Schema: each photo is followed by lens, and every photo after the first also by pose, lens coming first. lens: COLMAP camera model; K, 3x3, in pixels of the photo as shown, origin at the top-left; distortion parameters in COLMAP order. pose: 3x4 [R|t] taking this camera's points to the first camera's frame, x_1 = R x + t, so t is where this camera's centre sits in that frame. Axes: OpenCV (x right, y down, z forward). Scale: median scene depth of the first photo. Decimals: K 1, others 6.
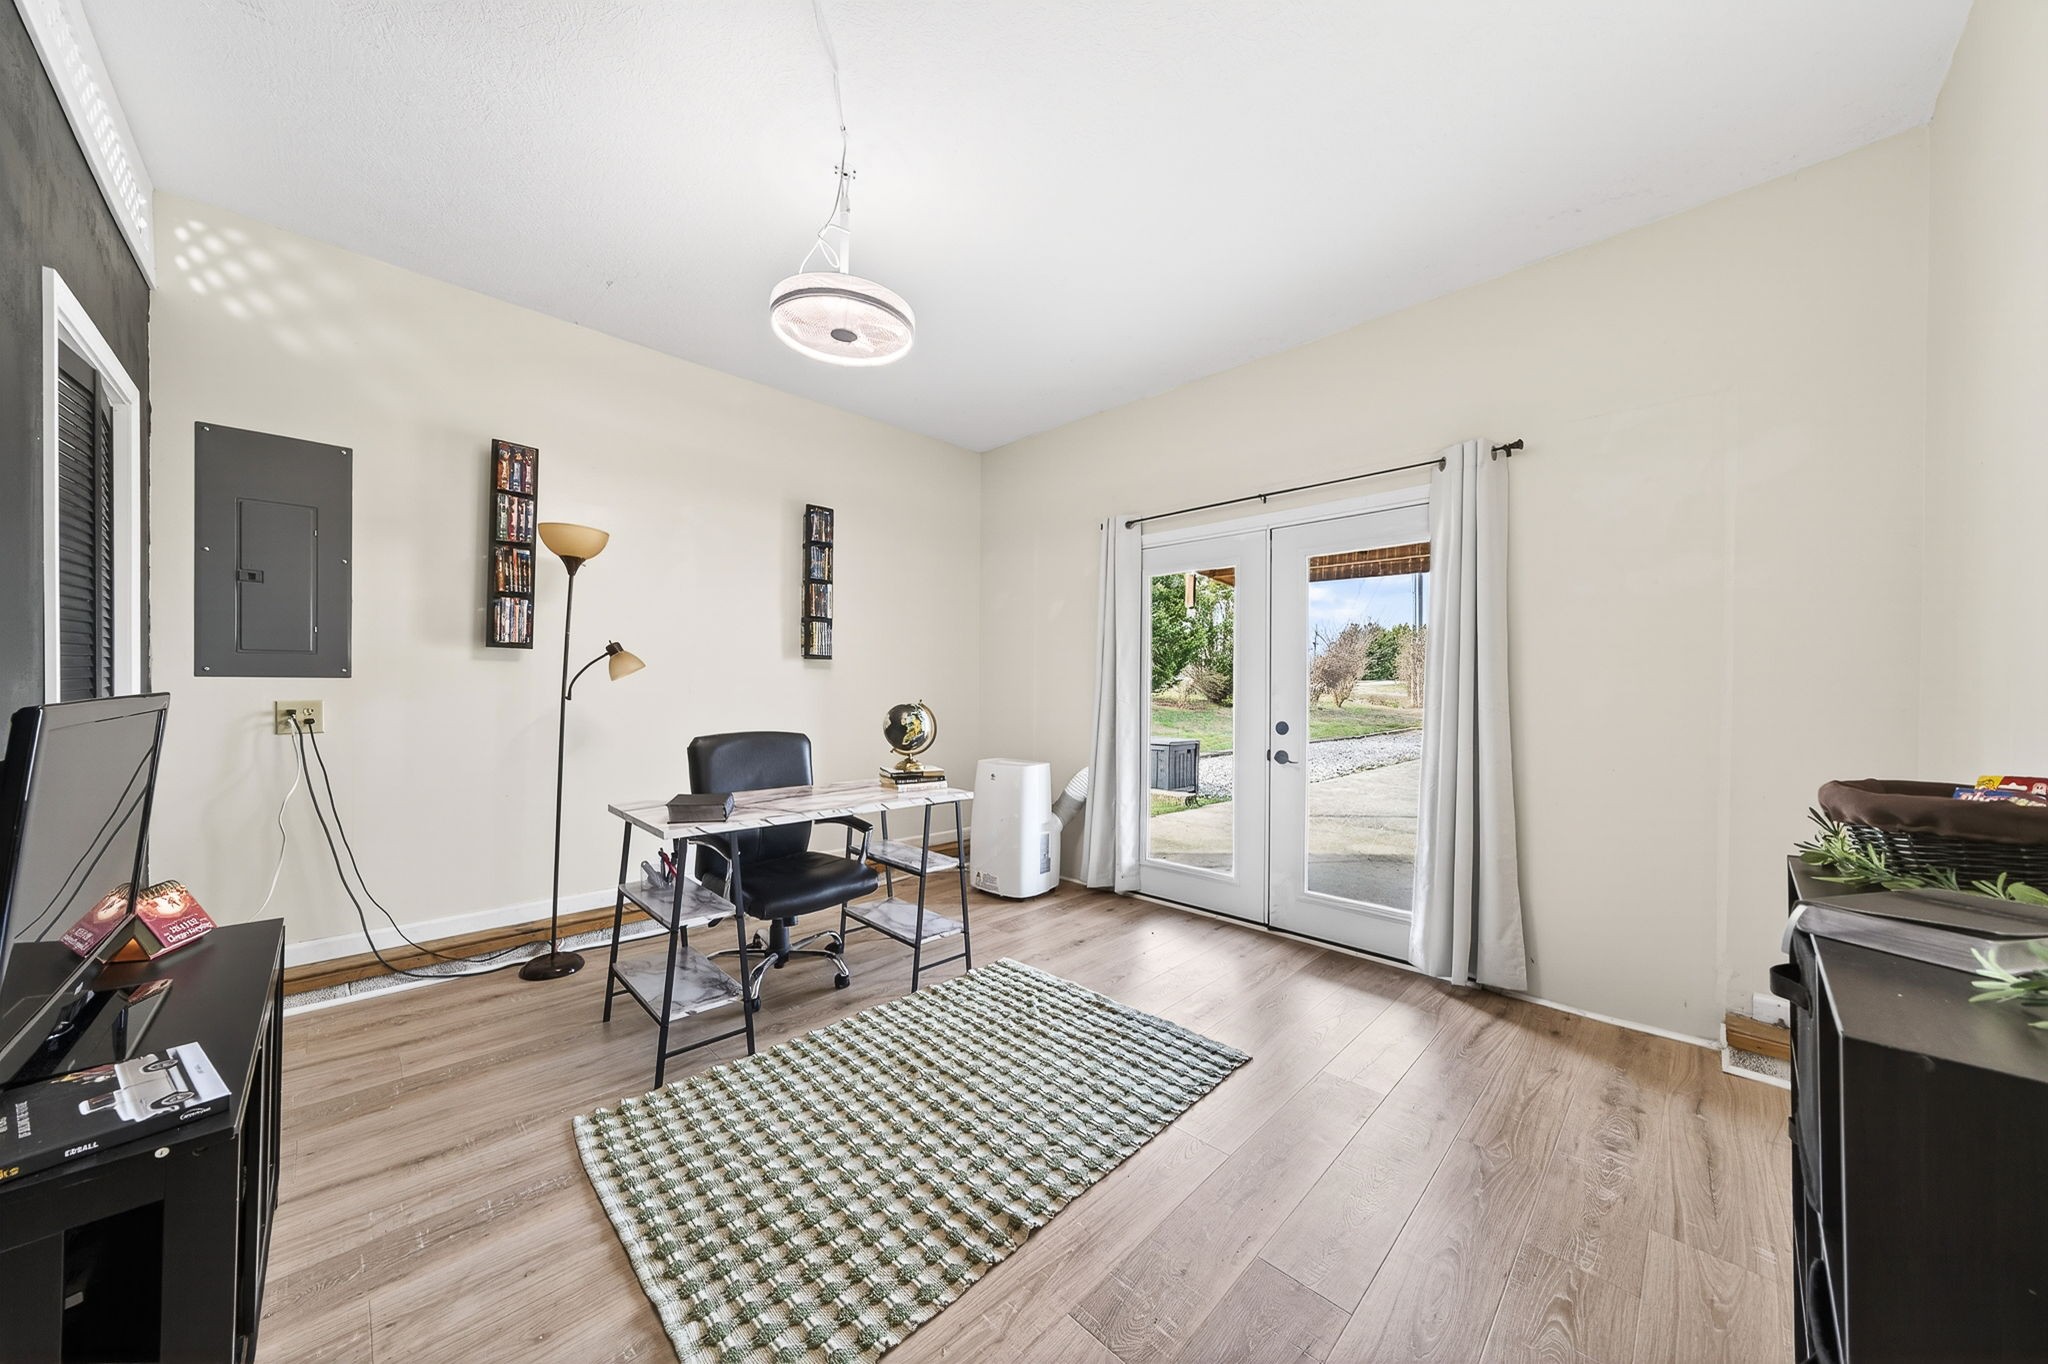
lens RADIAL K [[684.2, 0, 1021.0], [0, 684.2, 680.8], [0, 0, 1]] dist [-0.012975, 0.000851]
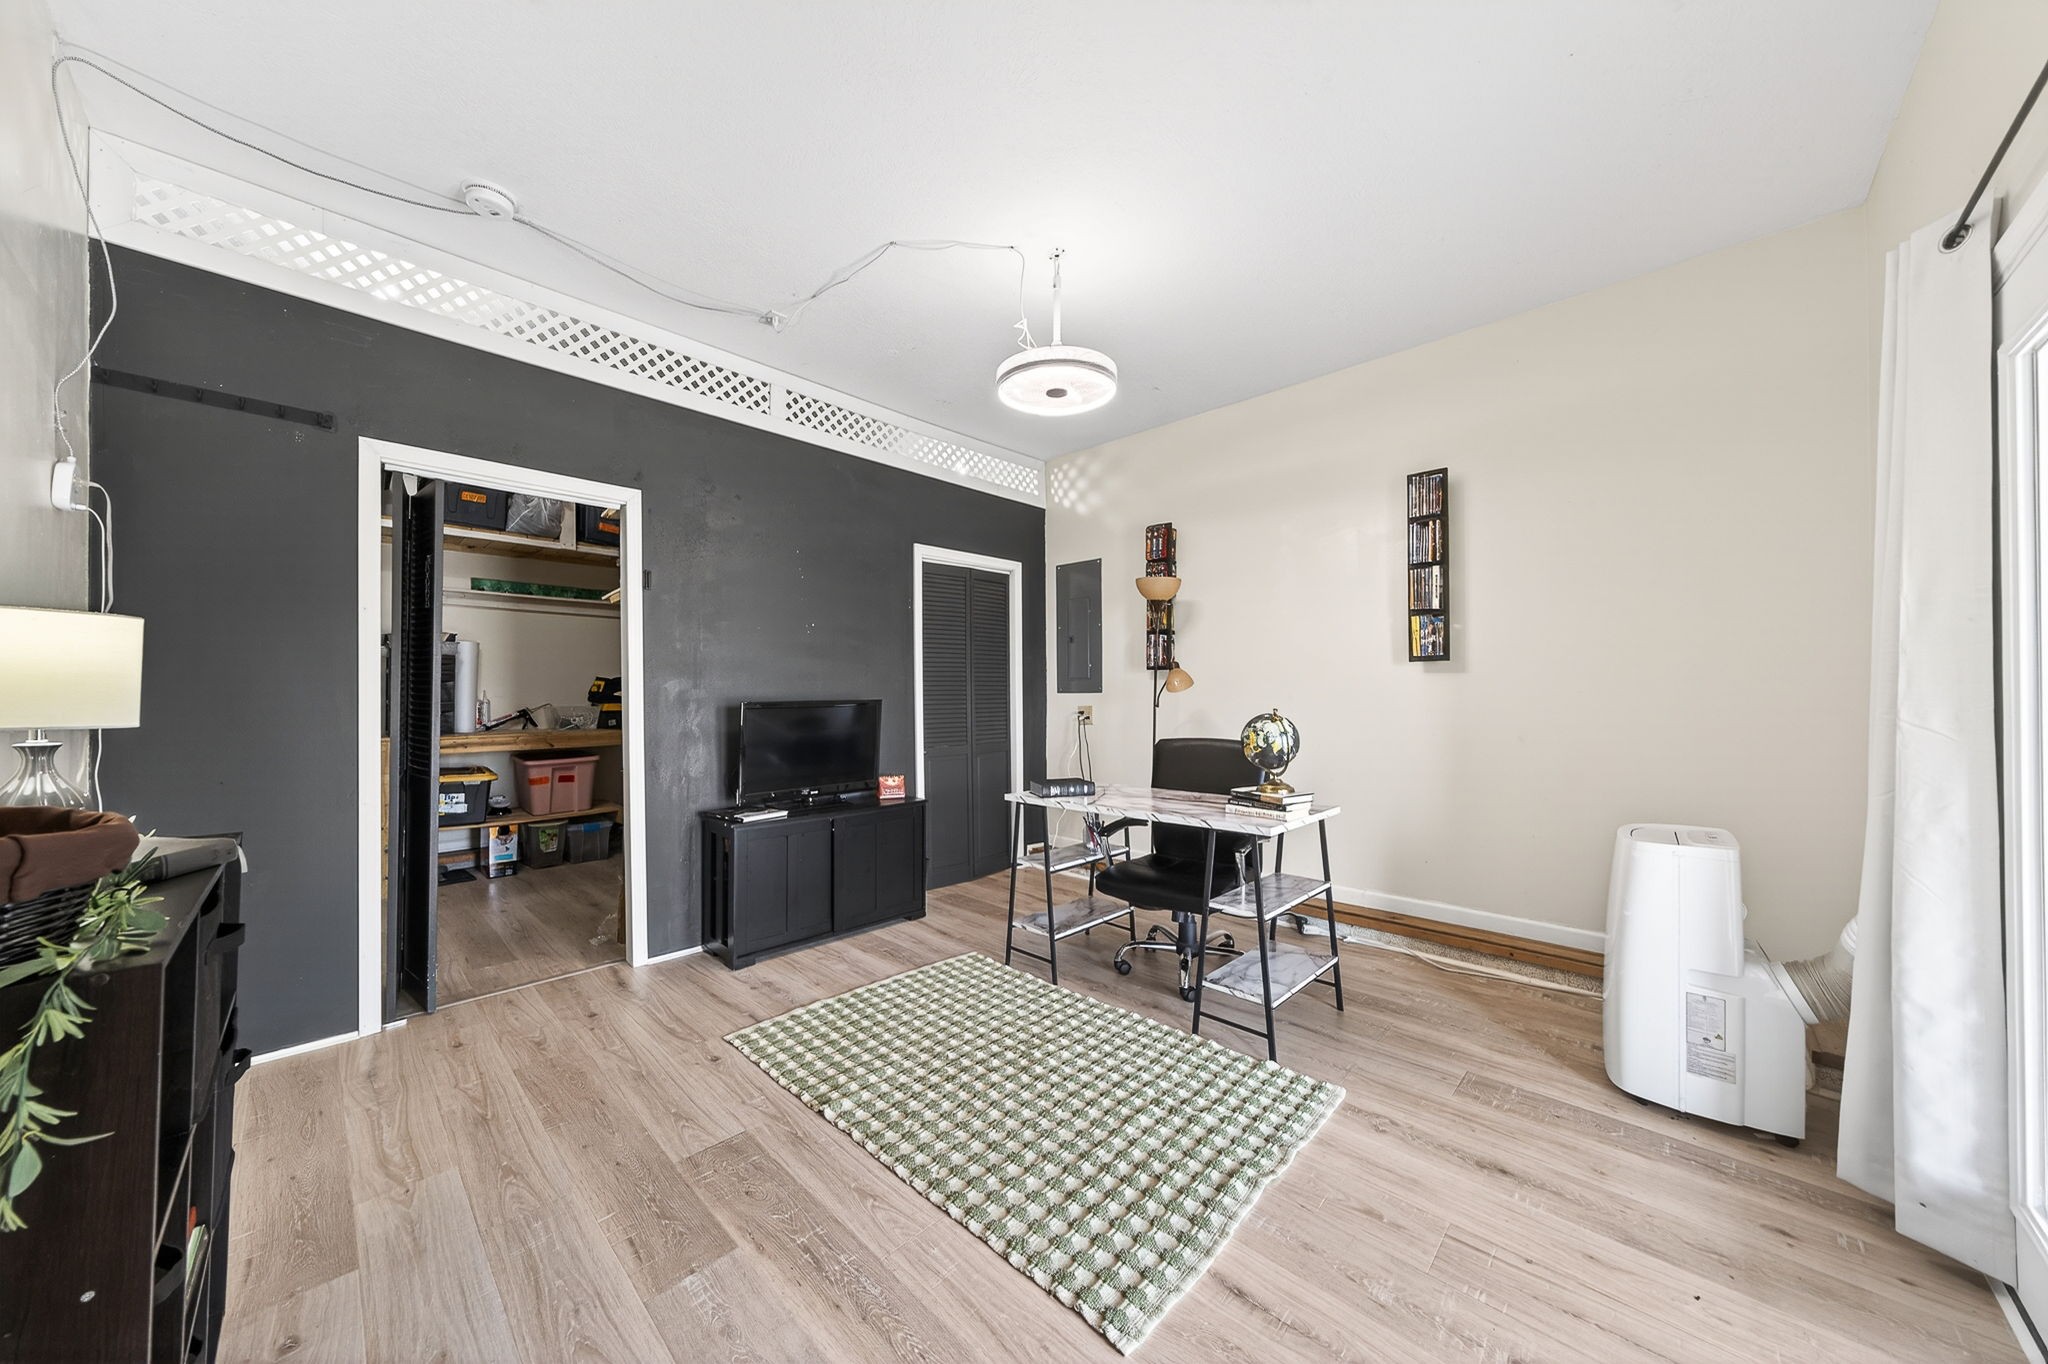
lens RADIAL K [[684.2, 0, 1021.1], [0, 684.2, 695.1], [0, 0, 1]] dist [-0.012975, 0.000851]
pose [[0.028093, -0.004871, -0.999593, 0.711526], [0.015567, 0.999869, -0.004435, 0.006224], [0.999484, -0.015436, 0.028166, 0.717521]]
